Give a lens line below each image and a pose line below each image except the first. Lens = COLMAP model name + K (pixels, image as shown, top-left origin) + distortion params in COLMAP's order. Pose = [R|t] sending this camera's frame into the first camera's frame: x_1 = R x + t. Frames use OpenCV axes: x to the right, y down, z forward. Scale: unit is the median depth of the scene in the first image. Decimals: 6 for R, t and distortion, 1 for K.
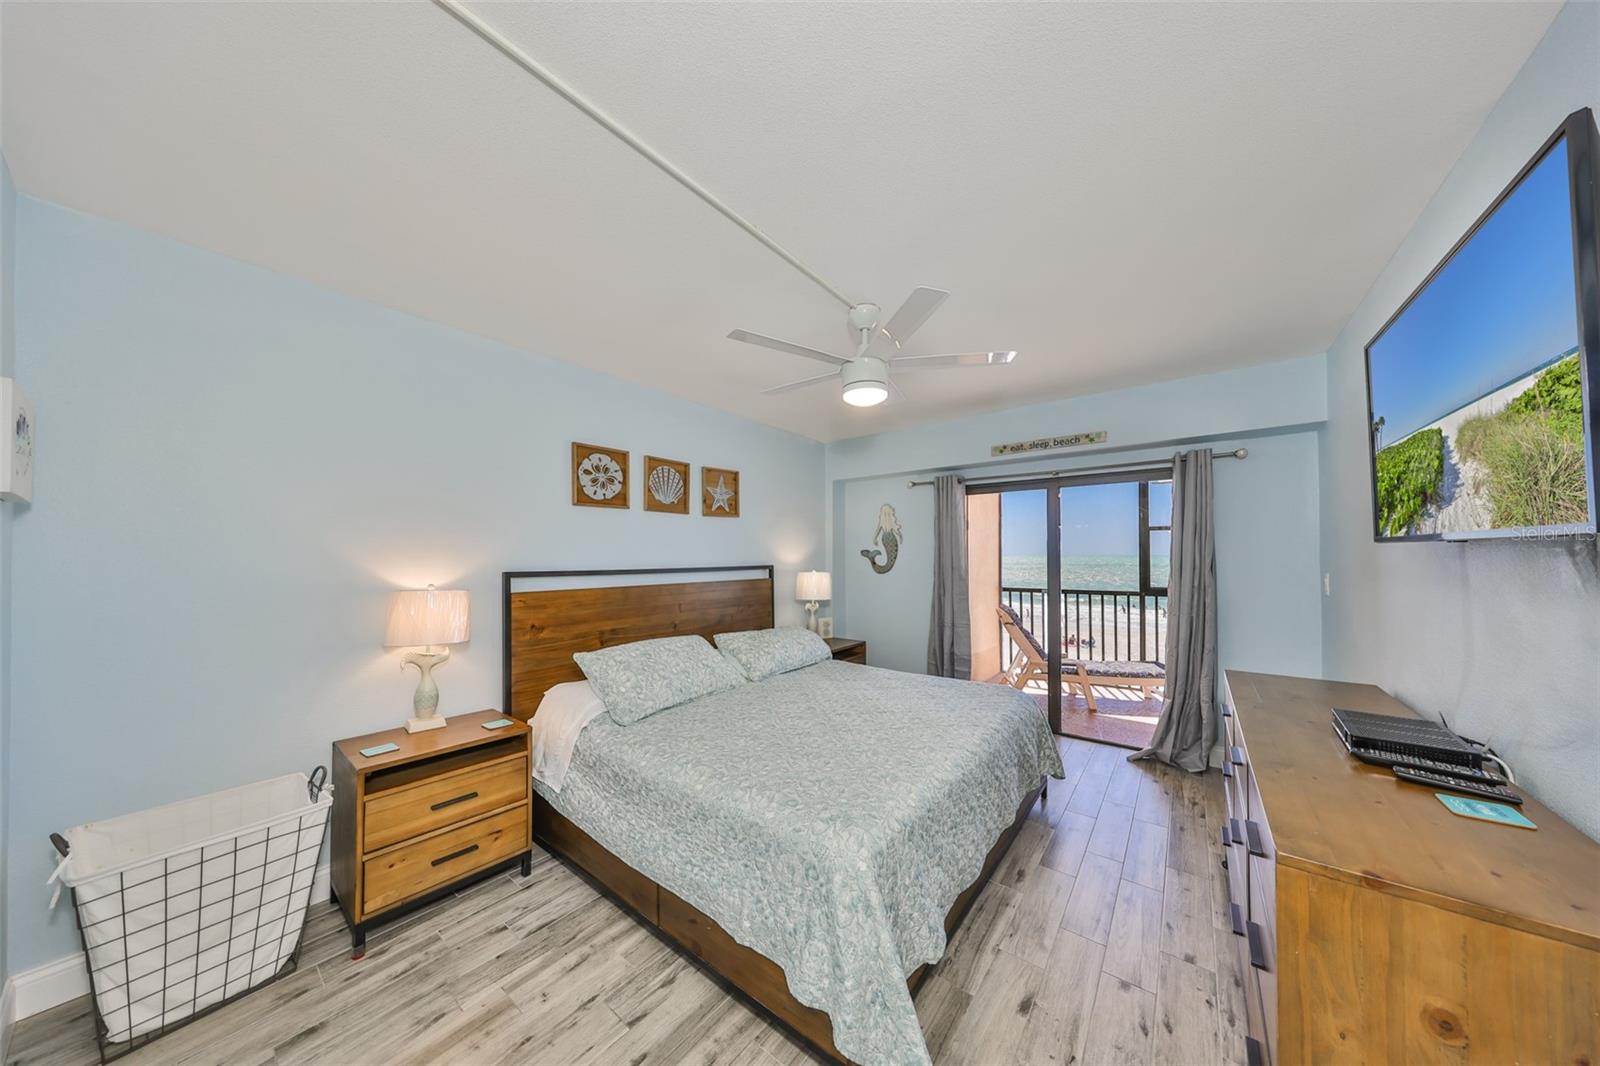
lens RADIAL K [[500.7, 0, 795.8], [0, 500.7, 553.3], [0, 0, 1]] dist [0.003989, -0.000004]
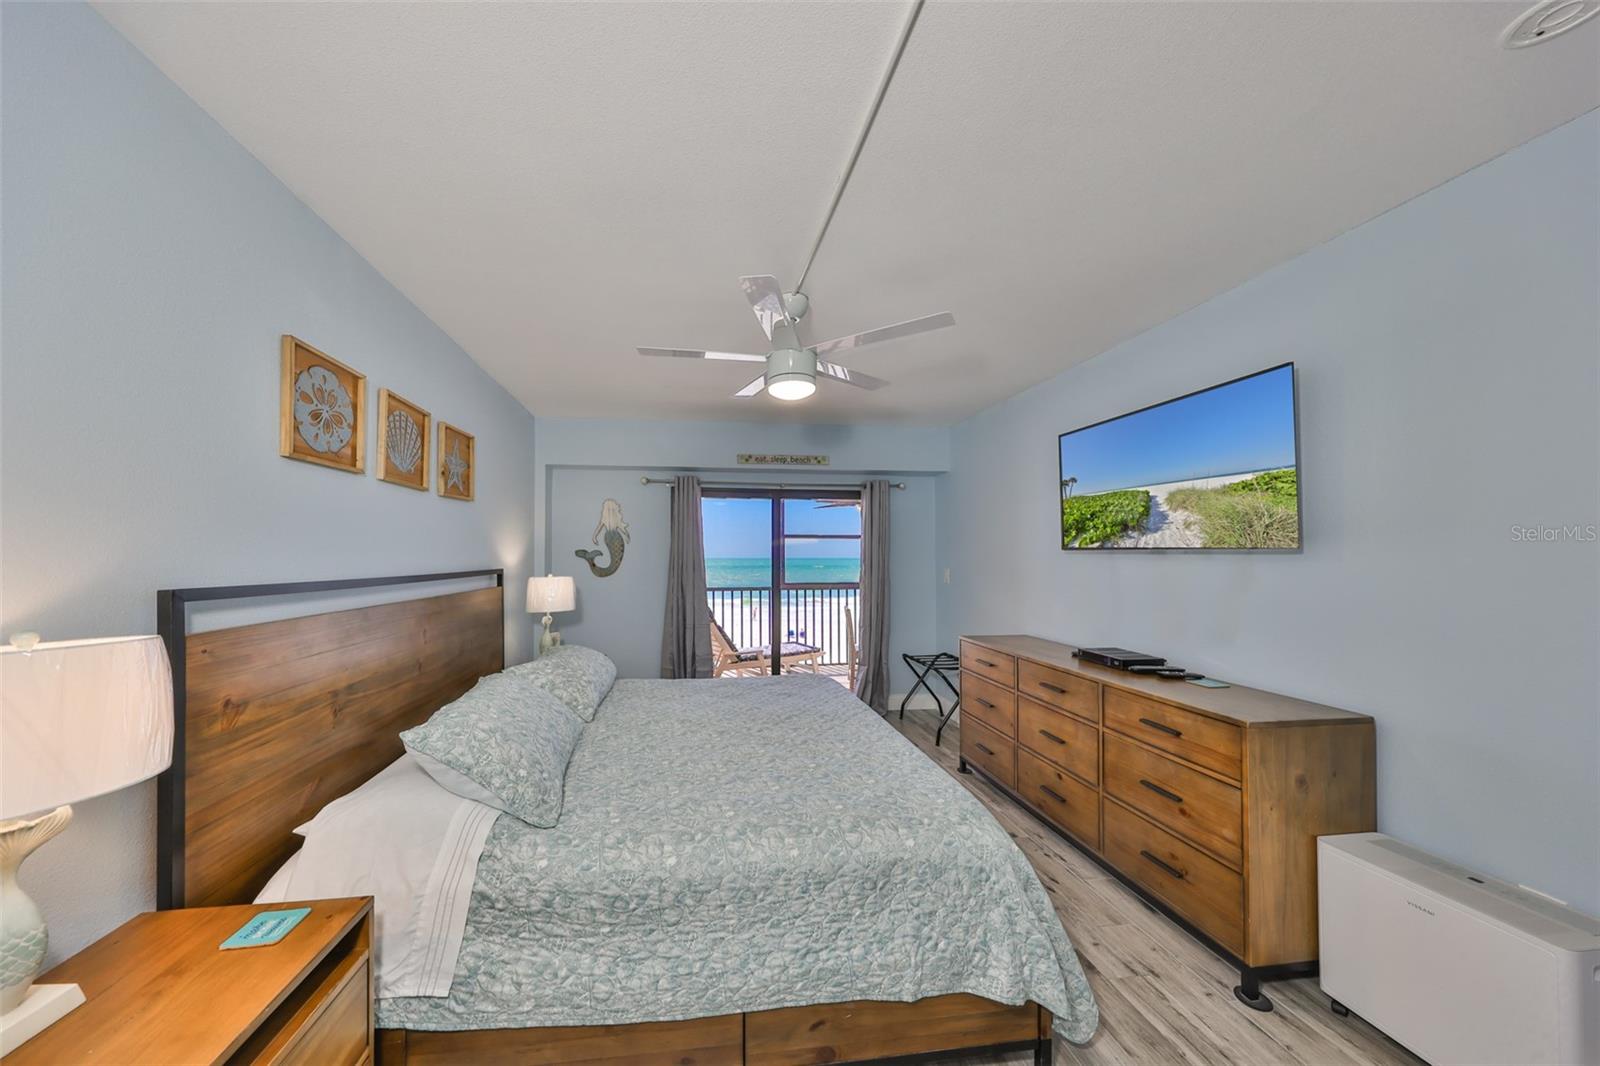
lens RADIAL K [[511.3, 0, 751.5], [0, 511.3, 557.3], [0, 0, 1]] dist [0.001588, 0.000068]
pose [[0.709389, 0.003350, 0.704809, -0.445626], [-0.007237, 0.999971, 0.002531, 0.002646], [-0.704780, -0.006896, 0.709392, 0.269439]]
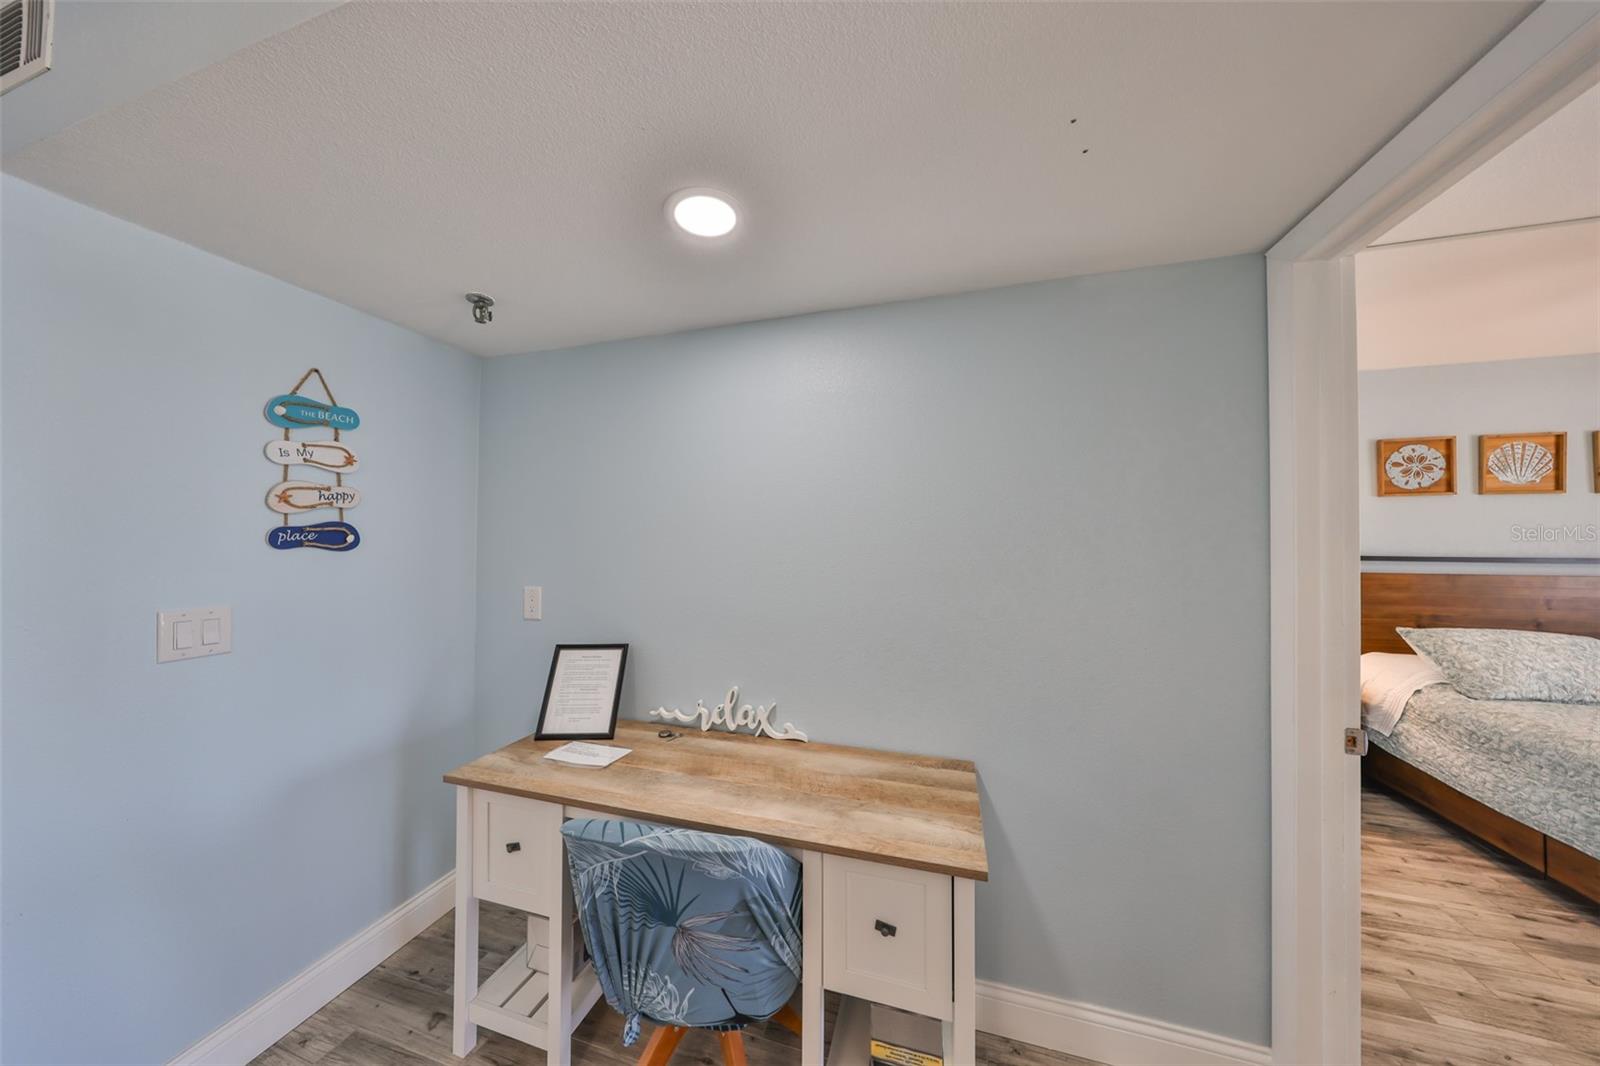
lens RADIAL K [[484.5, 0, 800.0], [0, 484.5, 533.0], [0, 0, 1]] dist [-0.001431, -0.000118]
pose [[0.371208, -0.007774, -0.928517, 0.066514], [0.000194, 0.999966, -0.008295, -0.006956], [0.928550, 0.002899, 0.371196, -0.547767]]
